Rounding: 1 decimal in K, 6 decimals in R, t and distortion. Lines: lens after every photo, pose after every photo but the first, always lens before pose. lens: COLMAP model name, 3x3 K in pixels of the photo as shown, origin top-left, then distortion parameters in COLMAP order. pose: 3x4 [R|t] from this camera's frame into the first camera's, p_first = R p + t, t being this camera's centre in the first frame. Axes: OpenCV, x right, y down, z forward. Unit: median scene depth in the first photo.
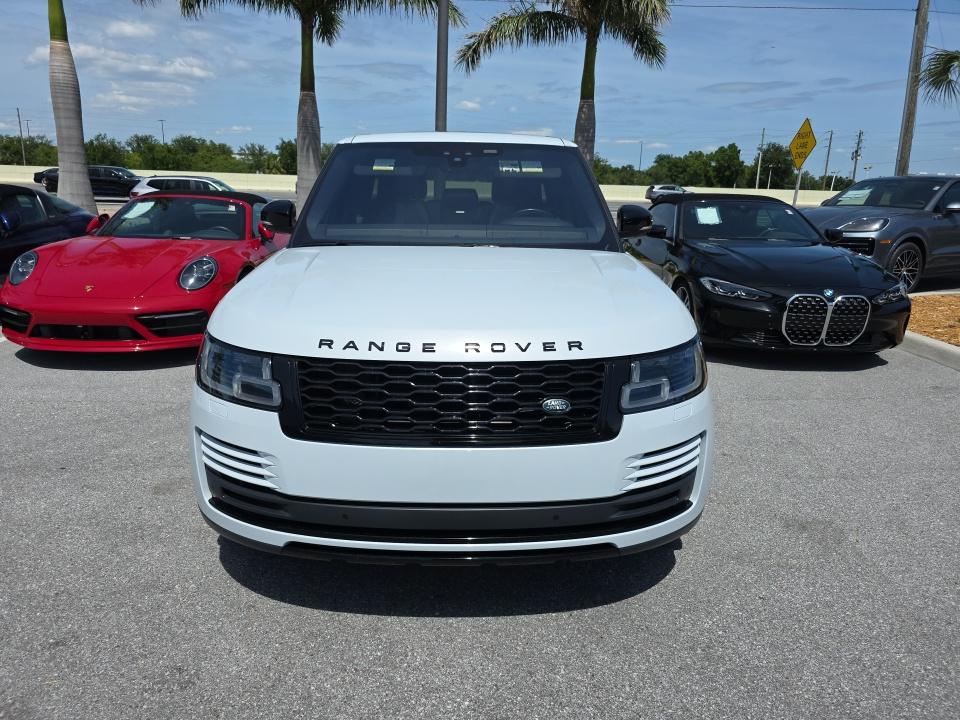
lens RADIAL K [[652.6, 0, 473.0], [0, 652.6, 364.4], [0, 0, 1]] dist [0.027427, -0.023750]
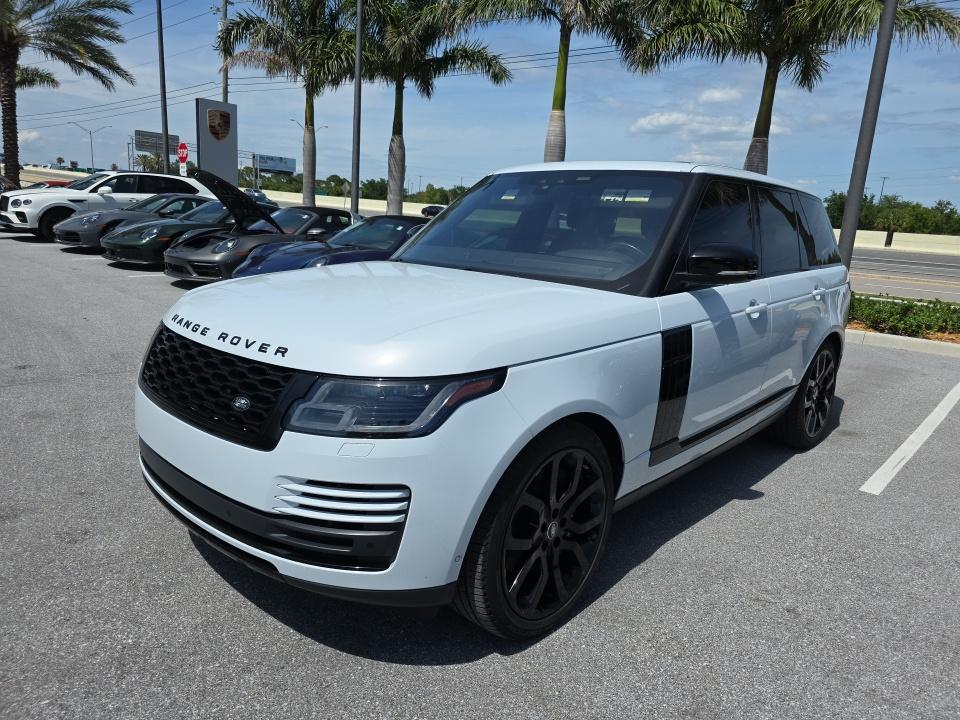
lens RADIAL K [[652.6, 0, 483.6], [0, 652.6, 357.3], [0, 0, 1]] dist [0.027427, -0.023750]
pose [[0.721782, 0.163485, -0.672535, 0.612123], [-0.219900, 0.975522, 0.001135, -0.051839], [0.656258, 0.147071, 0.740064, 0.271689]]
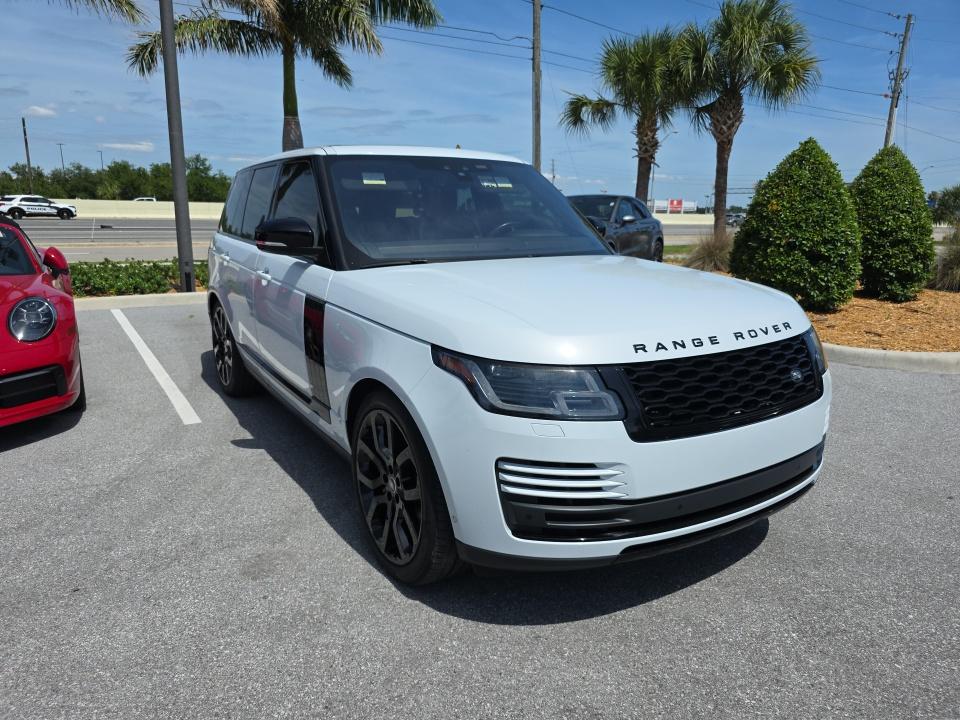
lens RADIAL K [[652.6, 0, 477.1], [0, 652.6, 377.1], [0, 0, 1]] dist [0.027427, -0.023750]
pose [[0.852967, -0.139934, 0.502858, -0.565793], [0.144668, 0.989030, 0.029834, -0.031712], [-0.501516, 0.047300, 0.863854, 0.135820]]
